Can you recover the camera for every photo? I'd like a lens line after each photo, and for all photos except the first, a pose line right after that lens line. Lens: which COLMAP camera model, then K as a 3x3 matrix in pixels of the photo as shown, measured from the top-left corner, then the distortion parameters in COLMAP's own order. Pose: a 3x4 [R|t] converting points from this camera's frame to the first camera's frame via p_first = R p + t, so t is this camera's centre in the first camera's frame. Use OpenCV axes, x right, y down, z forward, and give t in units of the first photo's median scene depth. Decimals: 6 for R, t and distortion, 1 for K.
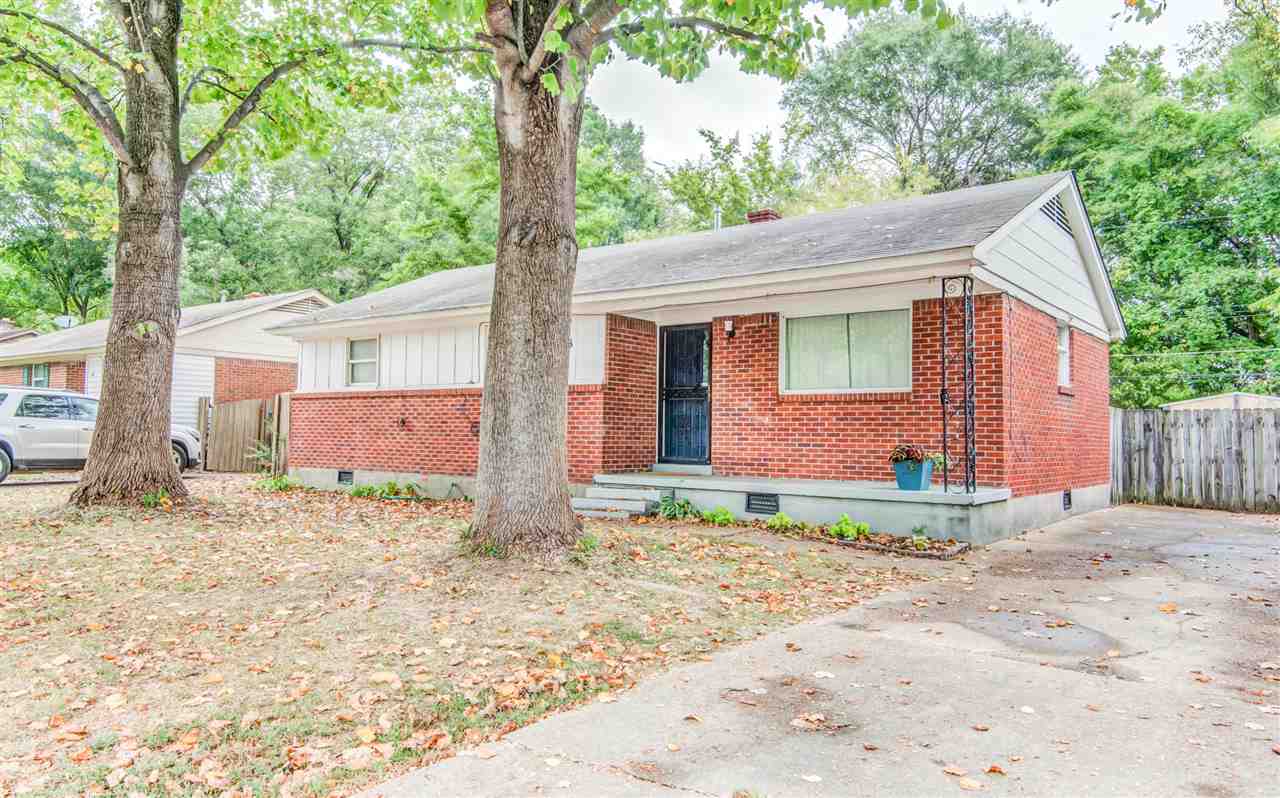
lens RADIAL K [[824.8, 0, 616.1], [0, 824.8, 400.5], [0, 0, 1]] dist [0.044824, 0.001121]
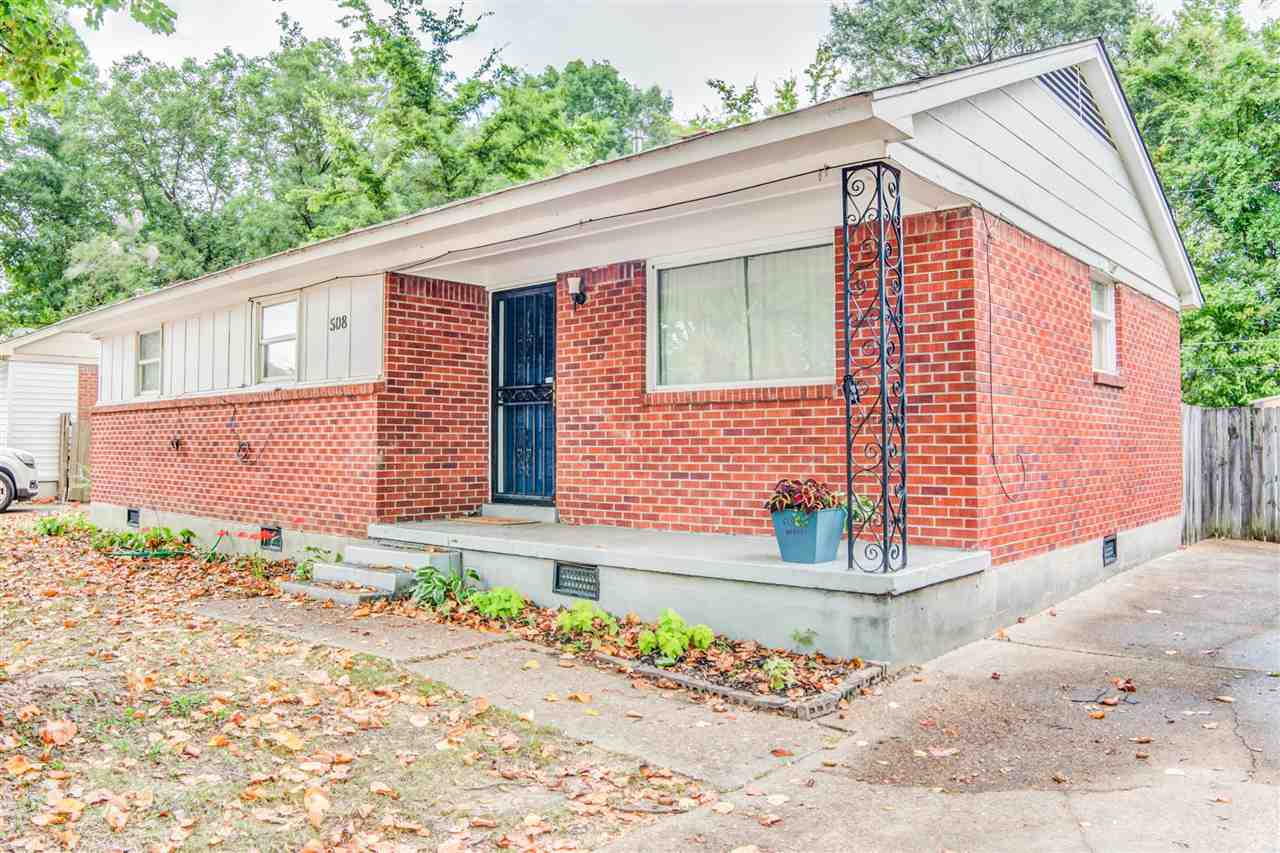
lens RADIAL K [[912.7, 0, 634.3], [0, 912.7, 435.2], [0, 0, 1]] dist [-0.095808, 0.001140]
pose [[0.998537, -0.016555, -0.051474, 0.213862], [0.018113, 0.999387, 0.029944, 0.003333], [0.050947, -0.030832, 0.998225, 0.306436]]
